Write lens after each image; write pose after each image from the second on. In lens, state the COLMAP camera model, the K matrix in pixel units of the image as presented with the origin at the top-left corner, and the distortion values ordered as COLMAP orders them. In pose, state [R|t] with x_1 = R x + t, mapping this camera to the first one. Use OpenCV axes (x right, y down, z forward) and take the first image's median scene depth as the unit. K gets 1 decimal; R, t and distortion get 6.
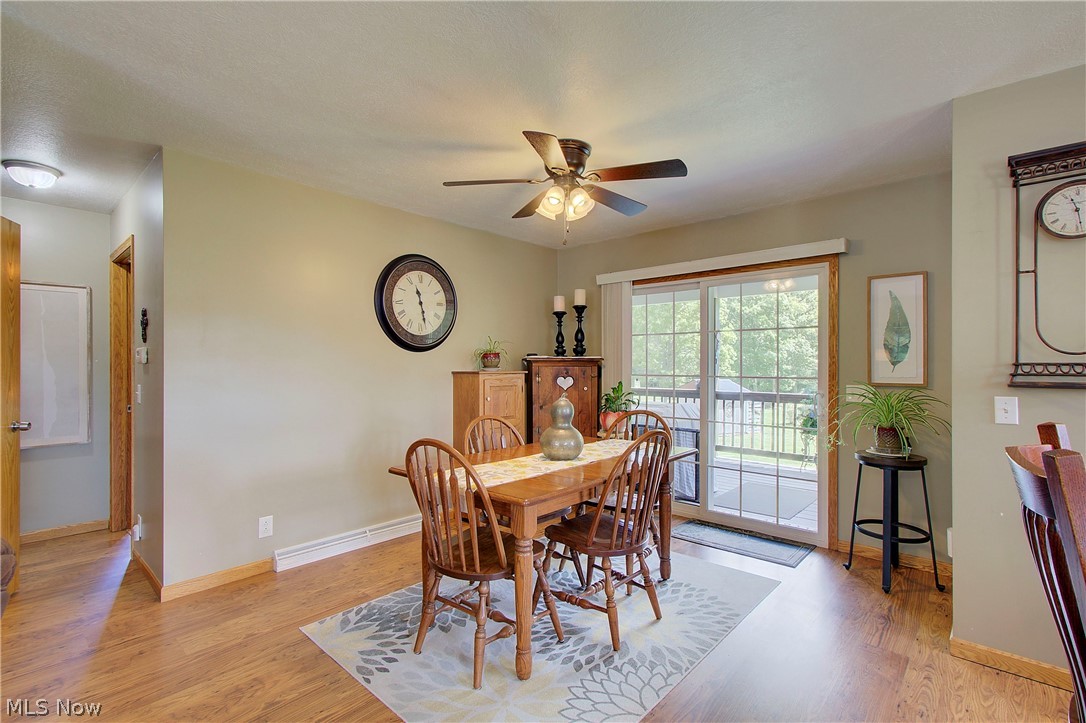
lens RADIAL K [[500.5, 0, 544.4], [0, 500.5, 365.3], [0, 0, 1]] dist [0.000218, 0.001686]
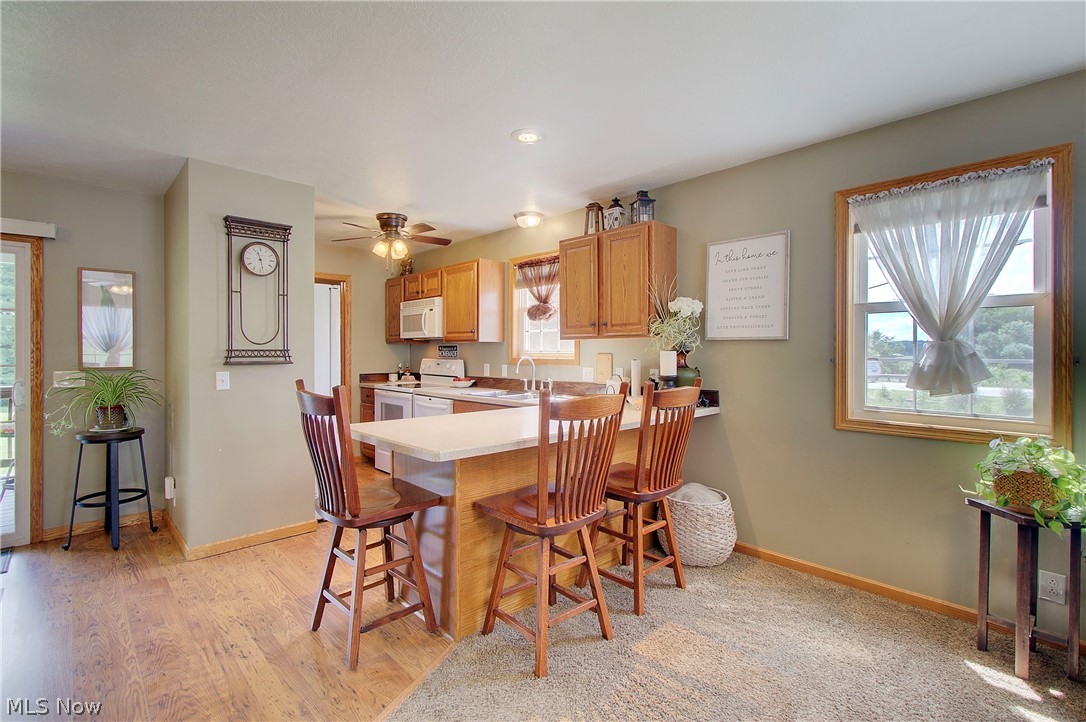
lens RADIAL K [[500.5, 0, 533.9], [0, 500.5, 349.9], [0, 0, 1]] dist [0.000218, 0.001686]
pose [[0.087814, 0.001100, 0.996136, -0.495853], [0.002166, 0.999997, -0.001295, 0.000783], [-0.996135, 0.002271, 0.087811, -0.067707]]
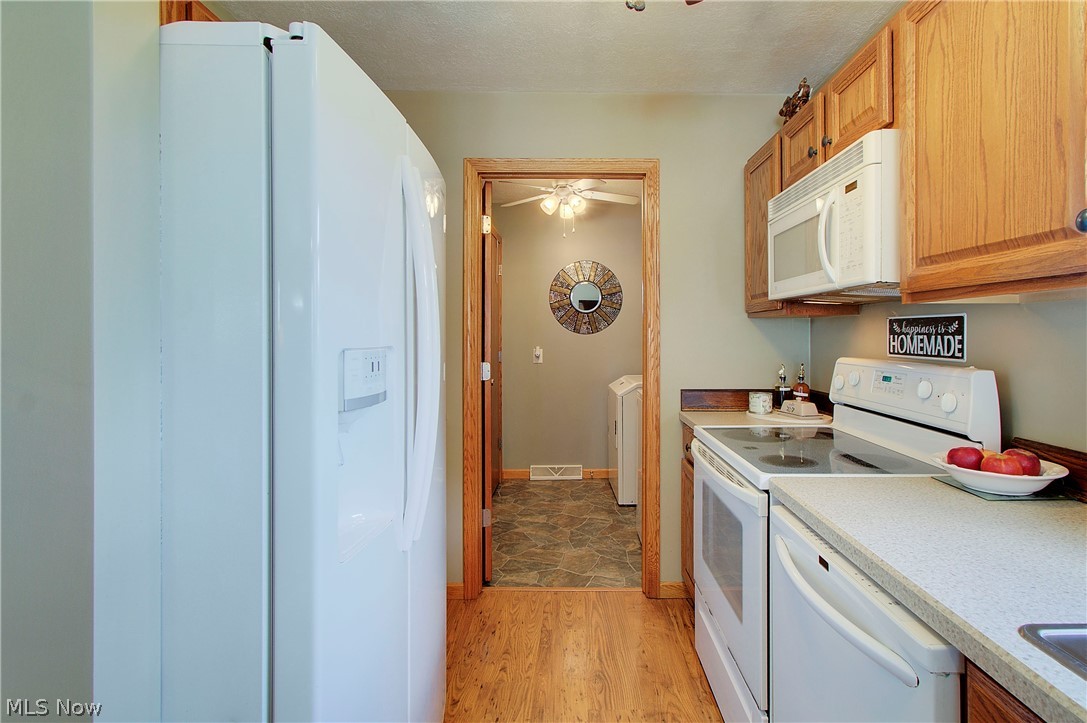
lens RADIAL K [[537.3, 0, 576.3], [0, 537.3, 333.8], [0, 0, 1]] dist [0.003672, -0.000042]
pose [[0.742675, 0.000996, 0.669652, 1.102149], [0.001152, 0.999996, -0.002765, 0.001062], [-0.669652, 0.002825, 0.742670, 0.348142]]
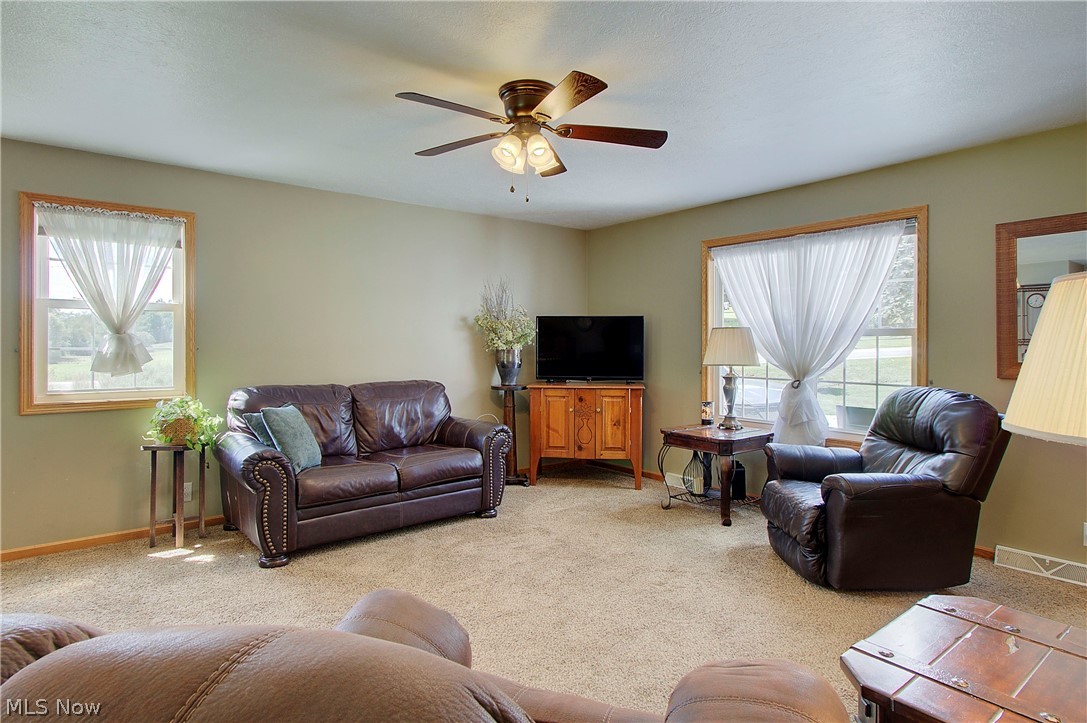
lens RADIAL K [[593.9, 0, 541.6], [0, 593.9, 346.6], [0, 0, 1]] dist [-0.006824, 0.007342]
pose [[-0.985621, -0.001584, 0.168966, -0.820434], [-0.000441, 0.999977, 0.006807, 0.005535], [-0.168973, 0.006635, -0.985598, 0.630434]]
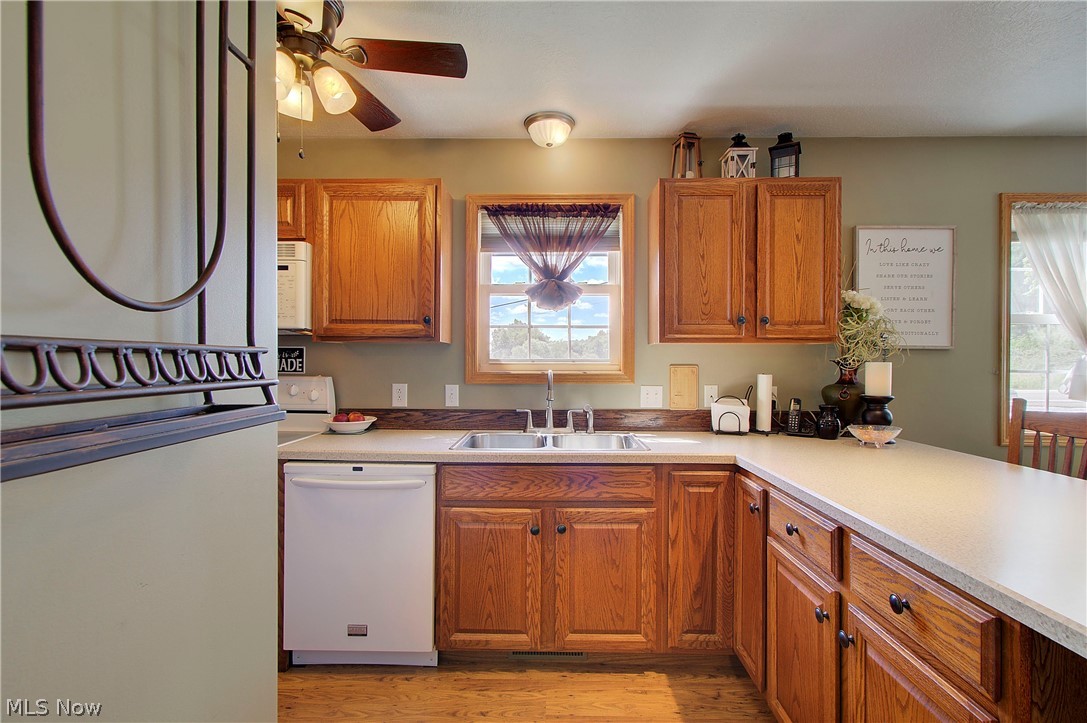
lens RADIAL K [[501.0, 0, 534.1], [0, 501.0, 365.6], [0, 0, 1]] dist [0.000218, 0.001686]
pose [[-0.652363, -0.011690, 0.757816, 0.672579], [-0.004562, 0.999923, 0.011498, 0.001537], [-0.757893, 0.004044, -0.652367, 0.926297]]
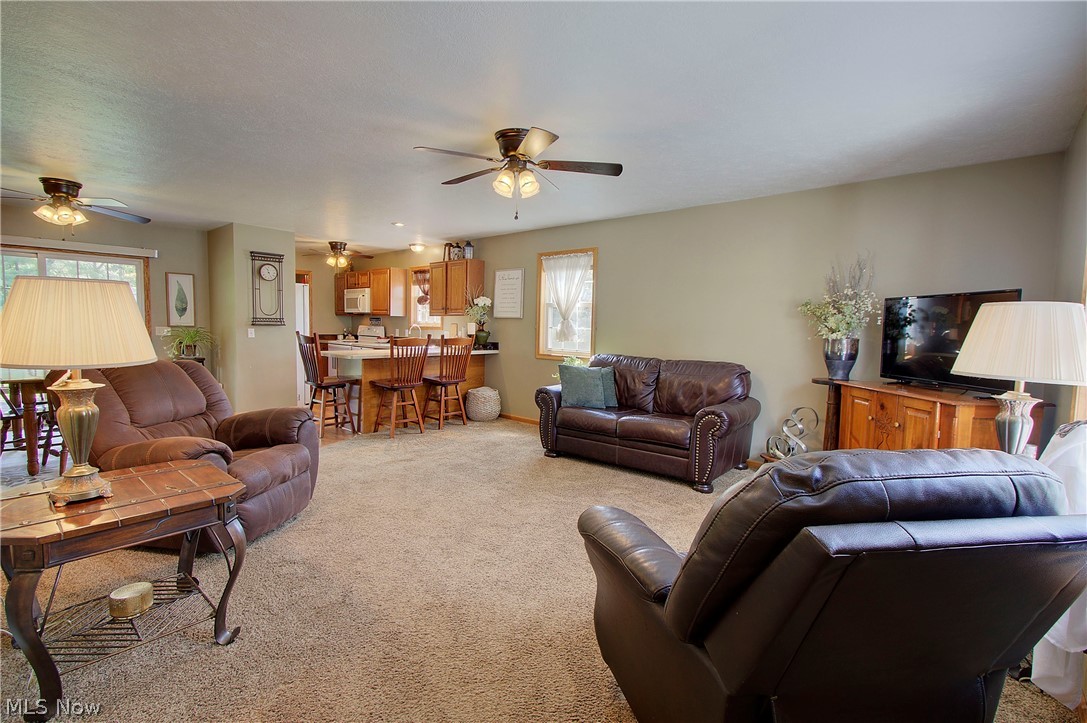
lens RADIAL K [[501.0, 0, 529.5], [0, 501.0, 358.5], [0, 0, 1]] dist [0.000218, 0.001686]
pose [[0.011640, -0.067805, 0.997631, -2.098734], [-0.017790, 0.997526, 0.068006, 0.006578], [-0.999774, -0.018539, 0.010405, -0.724878]]
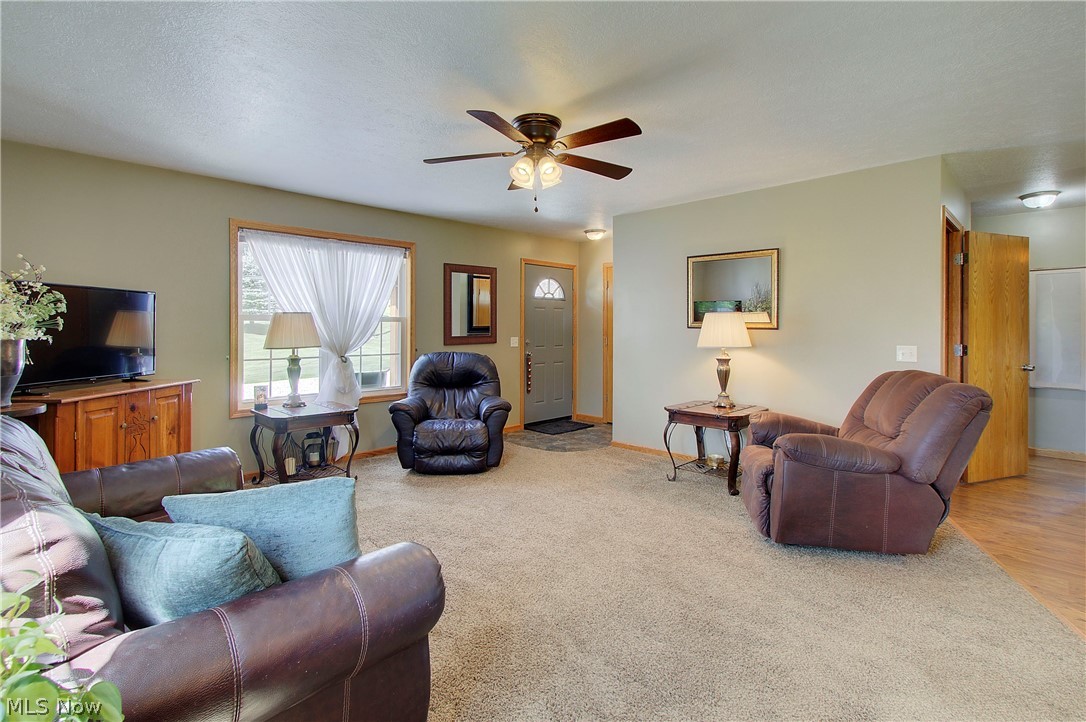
lens RADIAL K [[500.5, 0, 533.6], [0, 500.5, 333.6], [0, 0, 1]] dist [0.000218, 0.001686]
pose [[-0.078709, 0.016513, -0.996761, 0.777450], [-0.001574, 0.999859, 0.016689, -0.000863], [0.996896, 0.002882, -0.078672, -0.551304]]
